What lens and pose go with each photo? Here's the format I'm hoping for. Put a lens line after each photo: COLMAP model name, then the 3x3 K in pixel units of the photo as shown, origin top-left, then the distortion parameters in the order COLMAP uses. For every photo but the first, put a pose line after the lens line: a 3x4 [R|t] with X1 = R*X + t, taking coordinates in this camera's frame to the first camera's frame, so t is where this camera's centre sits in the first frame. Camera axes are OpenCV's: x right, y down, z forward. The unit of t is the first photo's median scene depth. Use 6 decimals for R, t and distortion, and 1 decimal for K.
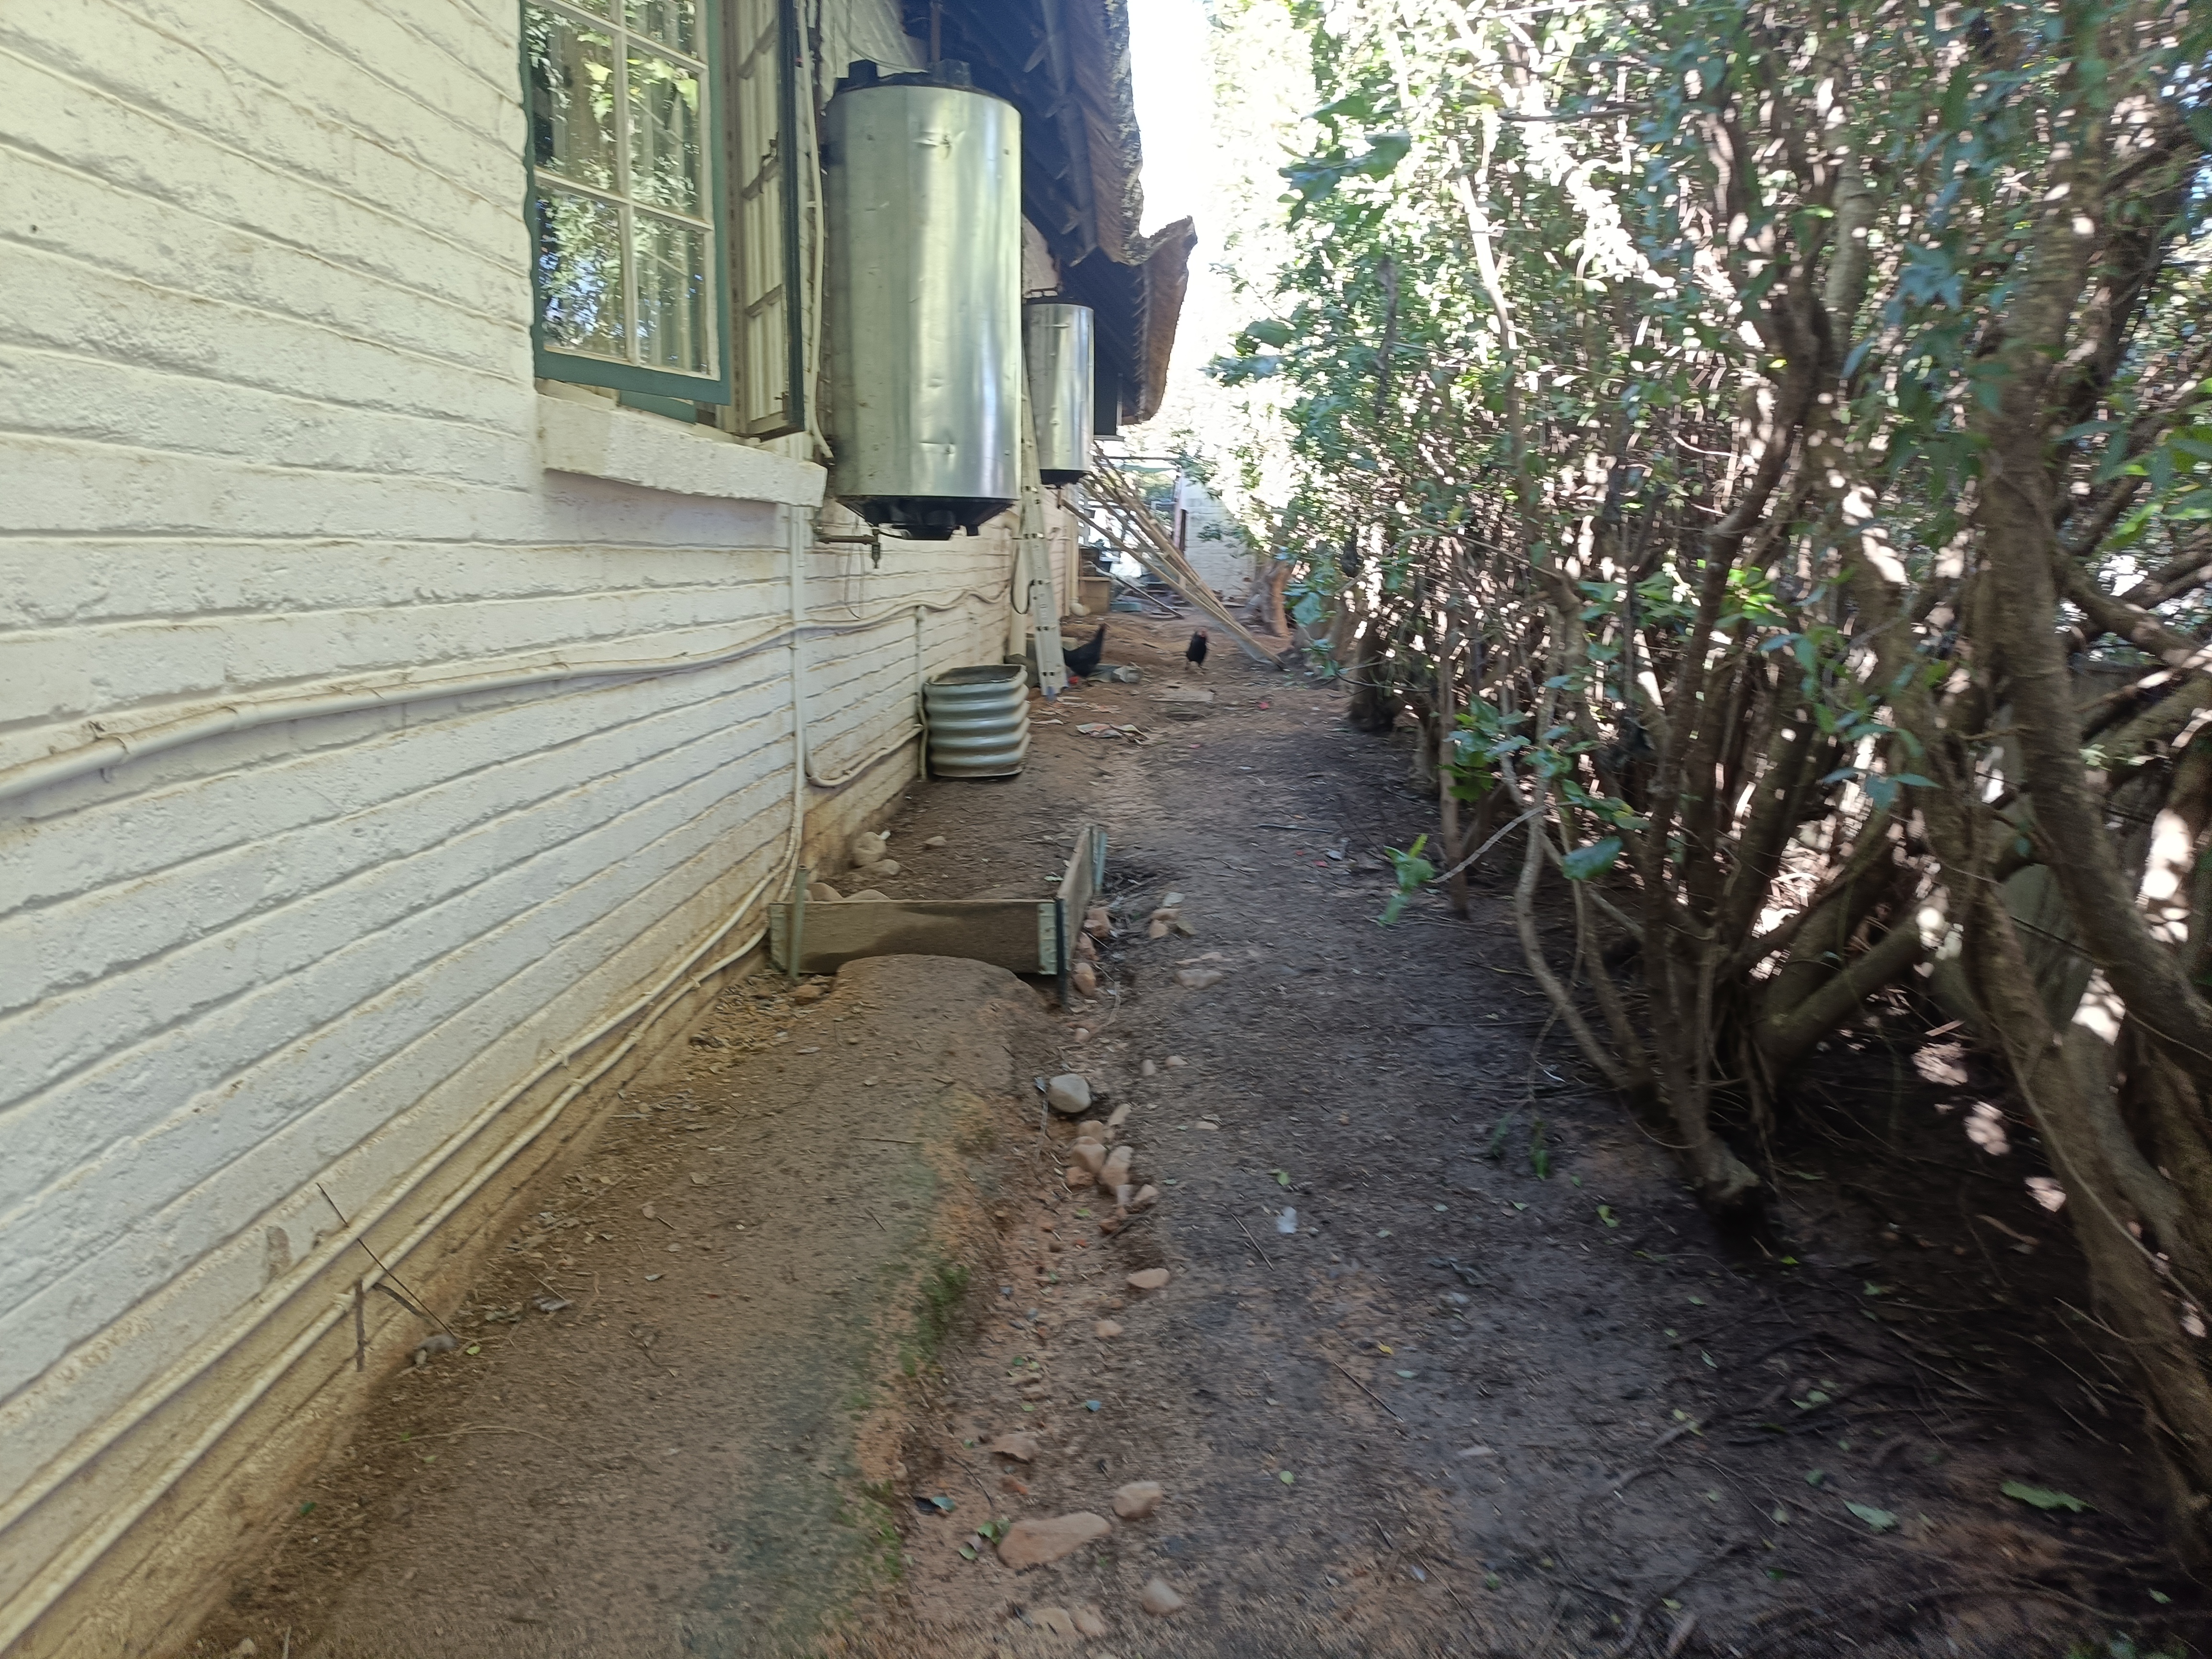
lens RADIAL K [[1716.2, 0, 1094.3], [0, 1716.2, 832.2], [0, 0, 1]] dist [0.108546, -0.060945]
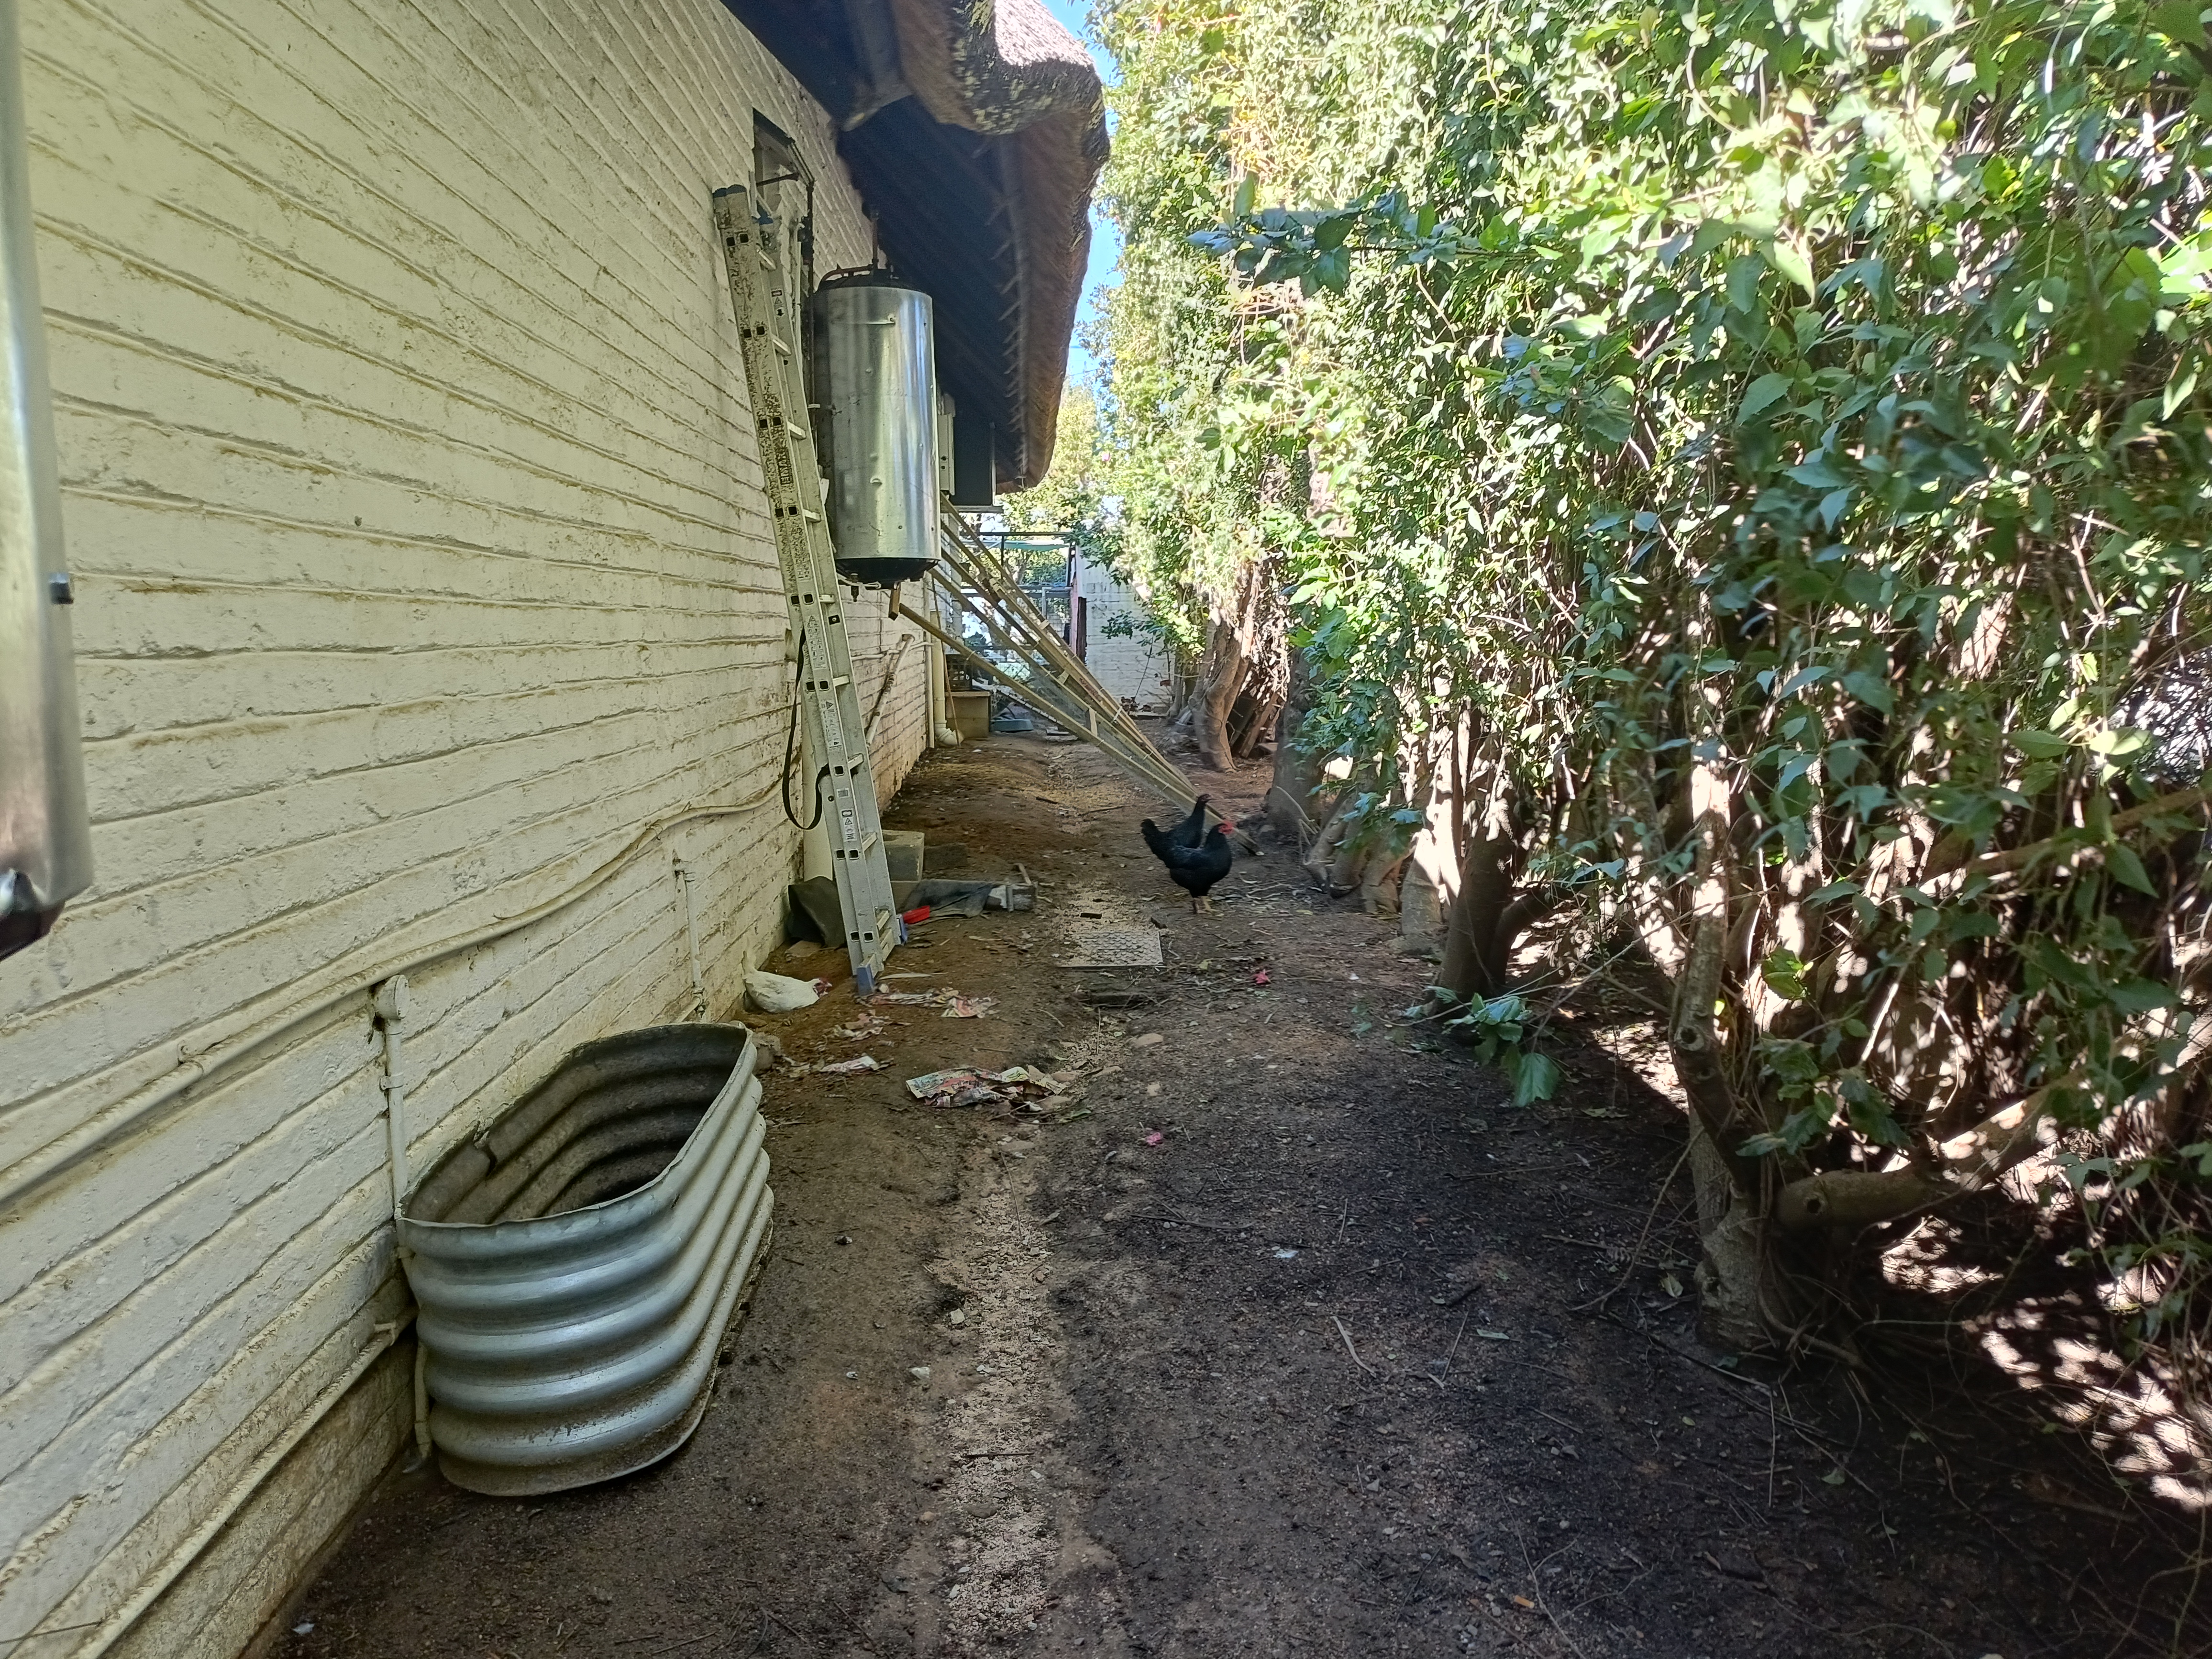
lens RADIAL K [[1716.2, 0, 1094.3], [0, 1716.2, 832.2], [0, 0, 1]] dist [0.108546, -0.060945]
pose [[0.997623, -0.035175, 0.059259, 0.008769], [0.037549, 0.998516, -0.039438, -0.058975], [-0.057784, 0.041570, 0.997463, 0.266986]]
